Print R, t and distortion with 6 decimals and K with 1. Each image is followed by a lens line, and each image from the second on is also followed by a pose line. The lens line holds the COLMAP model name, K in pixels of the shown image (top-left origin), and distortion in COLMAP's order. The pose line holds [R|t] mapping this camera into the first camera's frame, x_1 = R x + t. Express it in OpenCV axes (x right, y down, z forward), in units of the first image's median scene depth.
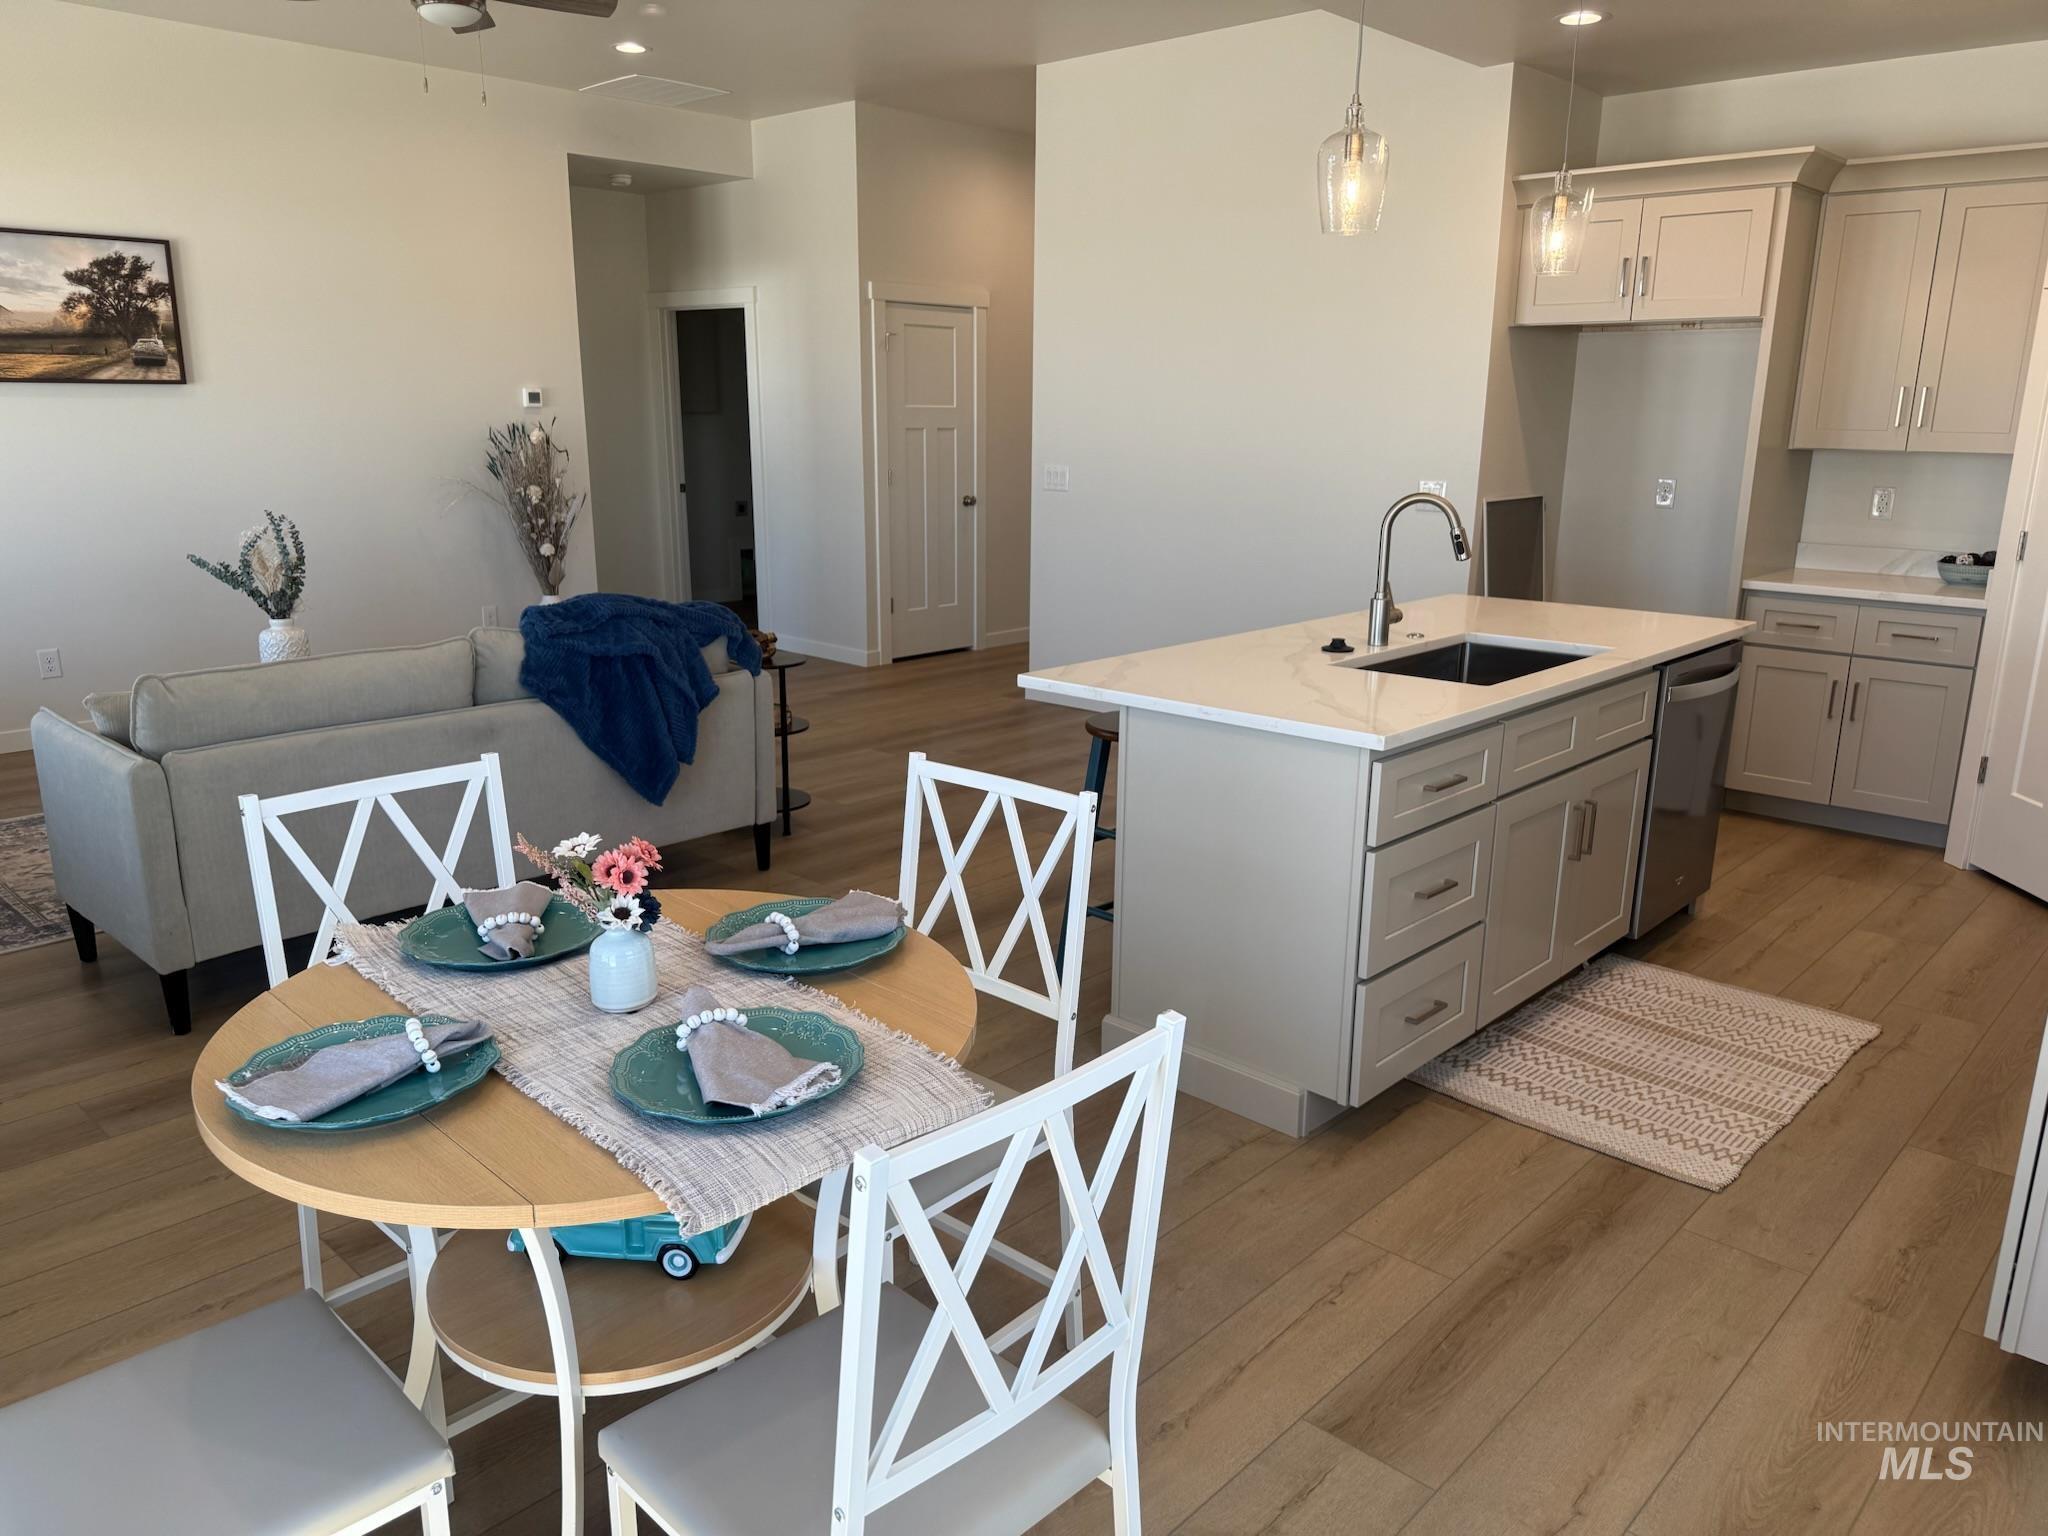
lens RADIAL K [[1462.3, 0, 1030.8], [0, 1462.3, 771.2], [0, 0, 1]] dist [0.018760, -0.029770]
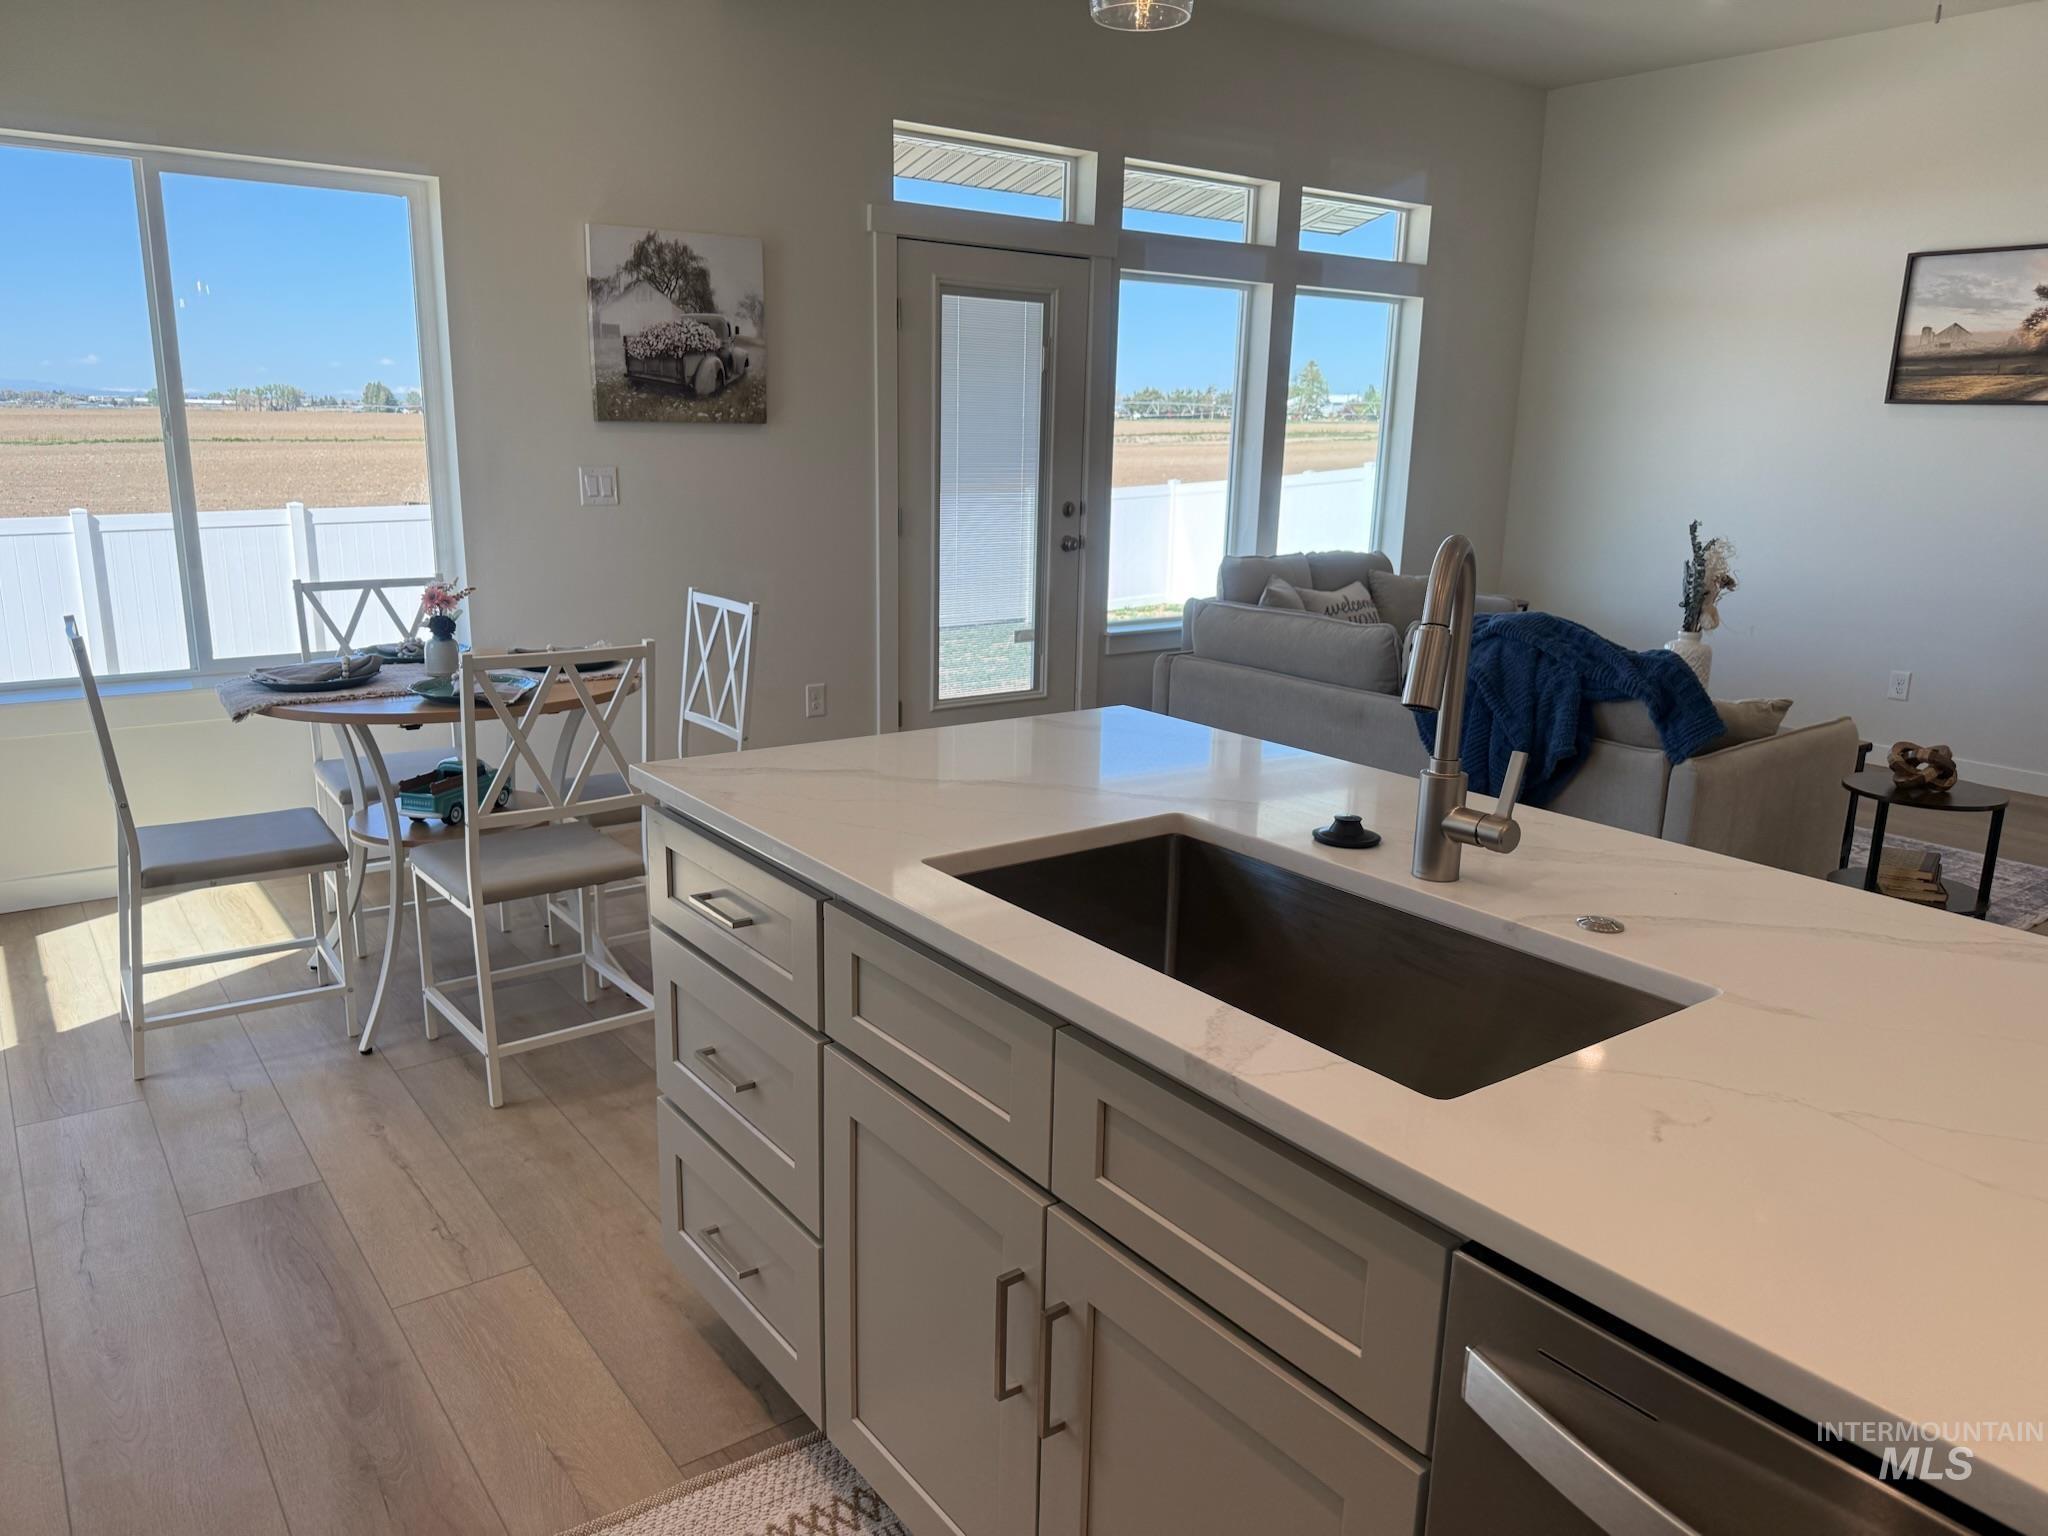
lens RADIAL K [[1462.3, 0, 1016.1], [0, 1462.3, 777.4], [0, 0, 1]] dist [0.018760, -0.029770]
pose [[-0.200101, 0.215615, -0.955756, 0.439656], [-0.259829, 0.928880, 0.263951, -0.128145], [0.944695, 0.301150, -0.129847, 0.606165]]
